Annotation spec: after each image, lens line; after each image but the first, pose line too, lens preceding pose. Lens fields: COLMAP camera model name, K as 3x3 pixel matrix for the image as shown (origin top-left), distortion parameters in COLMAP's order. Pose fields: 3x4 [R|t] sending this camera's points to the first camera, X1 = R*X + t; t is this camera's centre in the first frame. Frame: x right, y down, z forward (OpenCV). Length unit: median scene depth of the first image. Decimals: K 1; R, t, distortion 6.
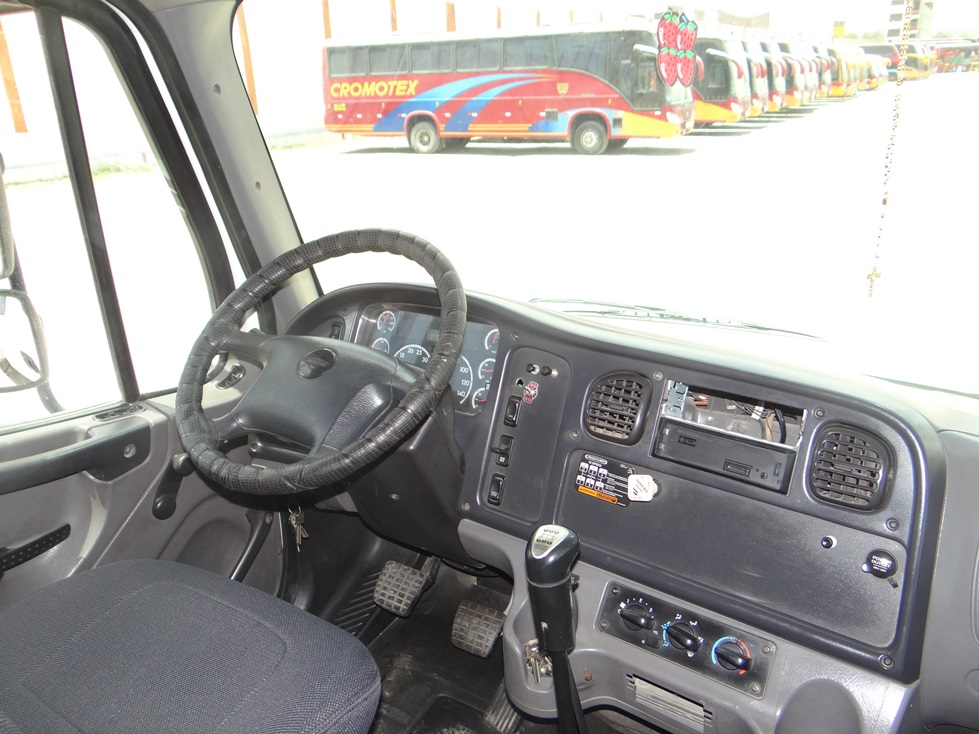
lens RADIAL K [[764.6, 0, 481.6], [0, 764.6, 365.4], [0, 0, 1]] dist [0.009029, -0.000508]
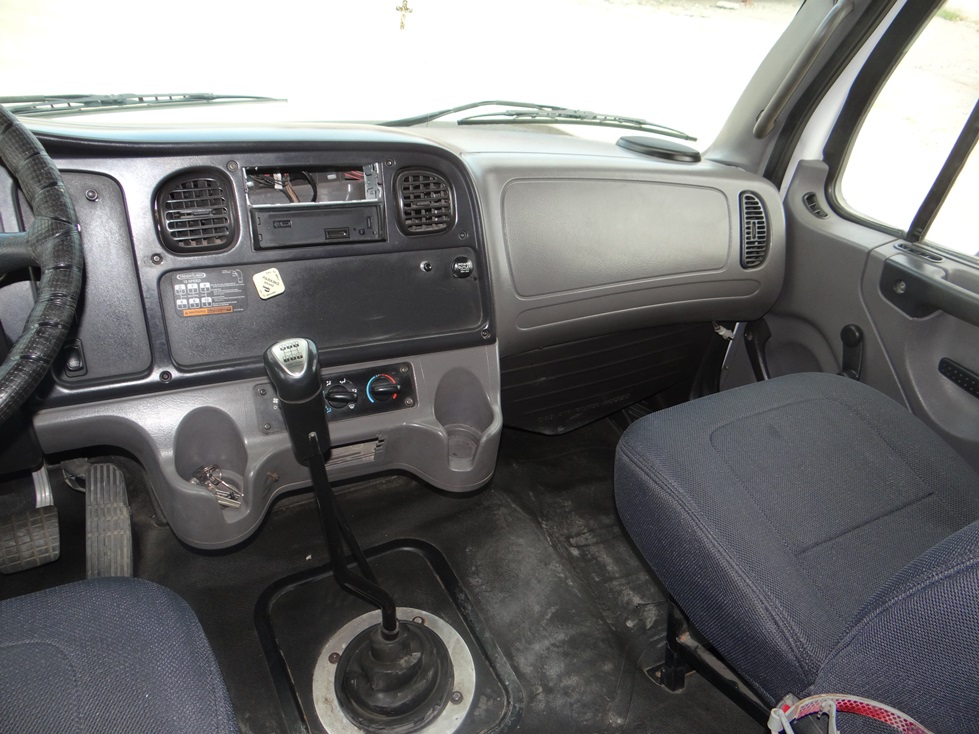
lens RADIAL K [[766.3, 0, 488.2], [0, 766.3, 364.5], [0, 0, 1]] dist [-0.009925, 0.000374]
pose [[0.482386, -0.425751, 0.765533, -0.419085], [0.176488, 0.903253, 0.391134, -0.074562], [-0.857995, -0.053570, 0.510856, 0.232802]]
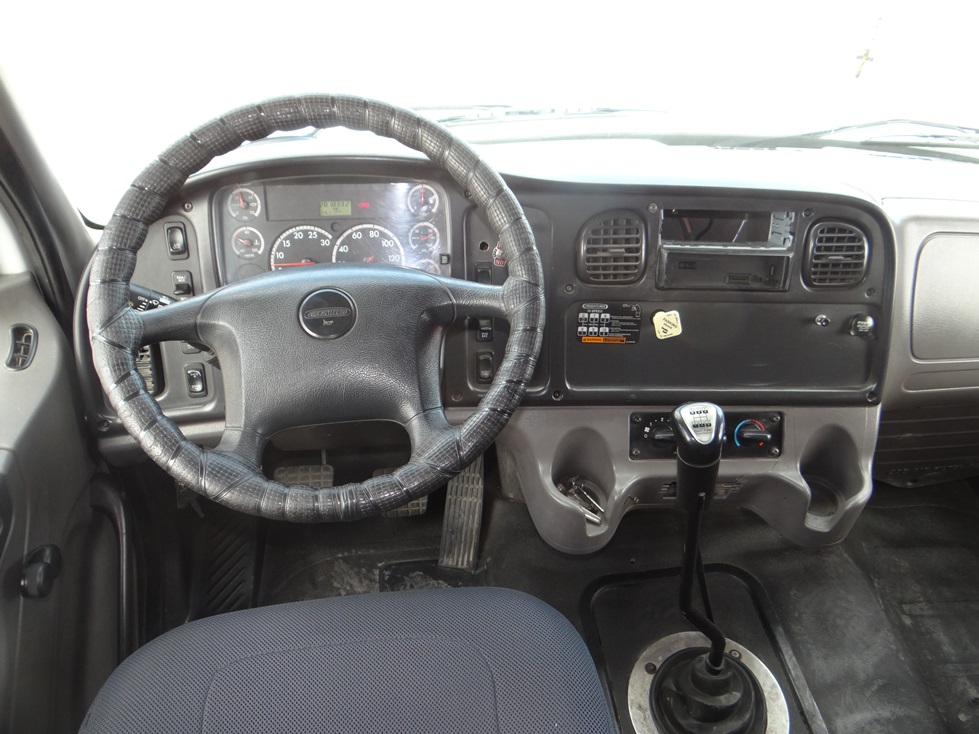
lens RADIAL K [[766.3, 0, 489.9], [0, 766.3, 371.8], [0, 0, 1]] dist [-0.009925, 0.000374]
pose [[0.771189, -0.377820, 0.512366, -0.475802], [0.164078, 0.895614, 0.413465, -0.222548], [-0.615098, -0.234792, 0.752680, 0.341517]]
